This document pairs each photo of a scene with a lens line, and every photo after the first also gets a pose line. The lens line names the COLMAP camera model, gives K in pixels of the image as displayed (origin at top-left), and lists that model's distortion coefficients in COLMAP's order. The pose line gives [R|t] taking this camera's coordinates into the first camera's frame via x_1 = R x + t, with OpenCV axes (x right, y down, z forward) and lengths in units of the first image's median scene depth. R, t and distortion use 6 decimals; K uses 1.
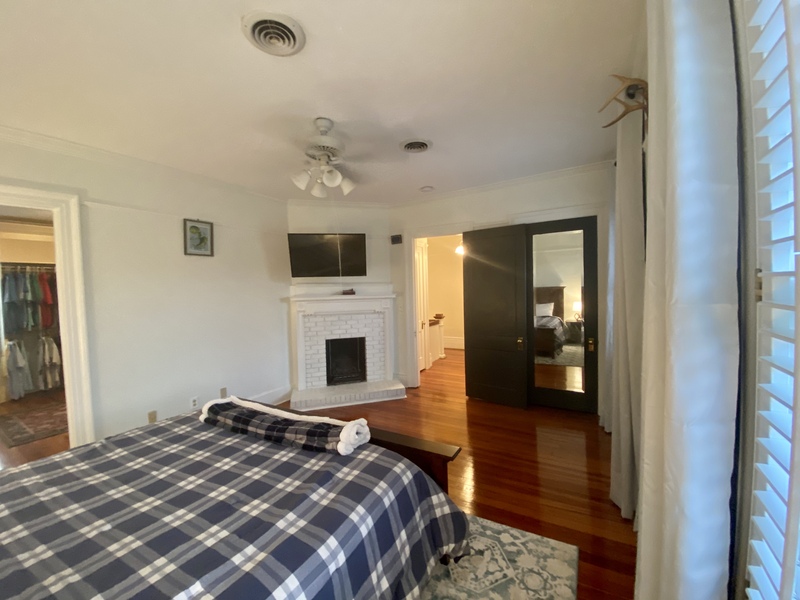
lens RADIAL K [[330.5, 0, 392.0], [0, 330.5, 301.5], [0, 0, 1]] dist [0.023463, -0.023751]
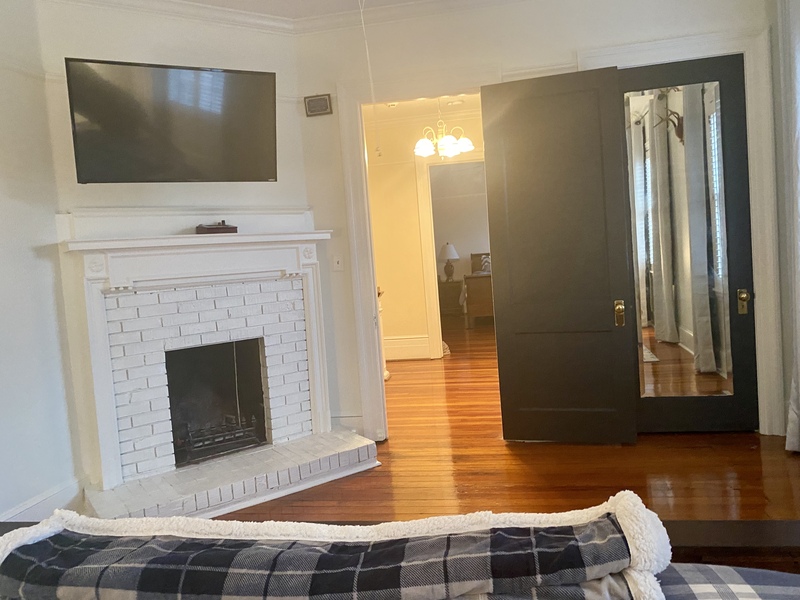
lens RADIAL K [[638.8, 0, 398.8], [0, 638.8, 289.0], [0, 0, 1]] dist [-0.008188, -0.006147]
pose [[0.936051, -0.059187, 0.346852, -0.202010], [0.061652, 0.998090, 0.003934, 0.056933], [-0.346422, 0.017702, 0.937912, 0.198518]]
